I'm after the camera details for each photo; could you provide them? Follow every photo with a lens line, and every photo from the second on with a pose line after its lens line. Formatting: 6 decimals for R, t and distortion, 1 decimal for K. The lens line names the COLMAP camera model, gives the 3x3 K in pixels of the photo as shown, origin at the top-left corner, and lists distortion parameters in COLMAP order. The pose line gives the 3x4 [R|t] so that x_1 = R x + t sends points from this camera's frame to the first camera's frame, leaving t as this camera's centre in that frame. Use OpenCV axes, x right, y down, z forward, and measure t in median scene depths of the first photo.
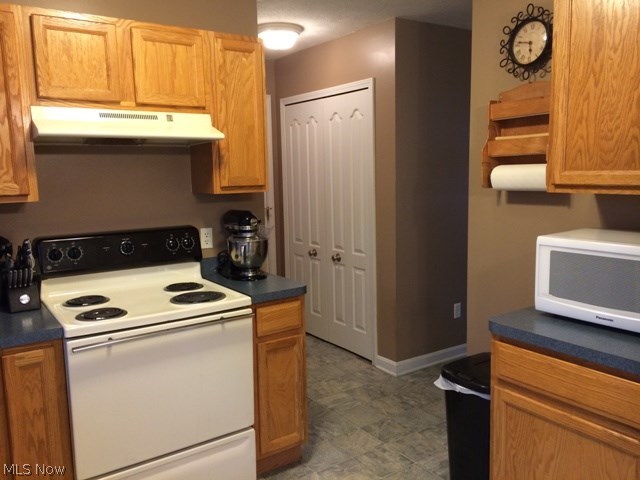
lens RADIAL K [[542.7, 0, 320.0], [0, 542.7, 240.0], [0, 0, 1]] dist [0.142860, -0.199551]
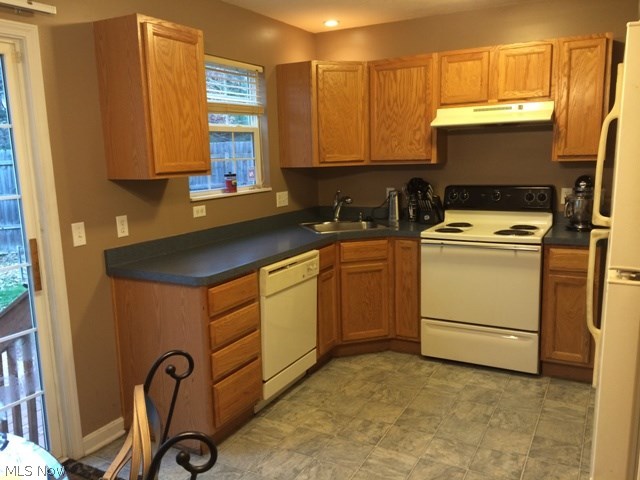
lens RADIAL K [[542.7, 0, 320.0], [0, 542.7, 240.0], [0, 0, 1]] dist [0.142860, -0.199551]
pose [[0.461834, 0.153488, -0.873585, 0.804412], [-0.098251, 0.987705, 0.121597, -0.003297], [0.881508, 0.029673, 0.471236, -0.133584]]
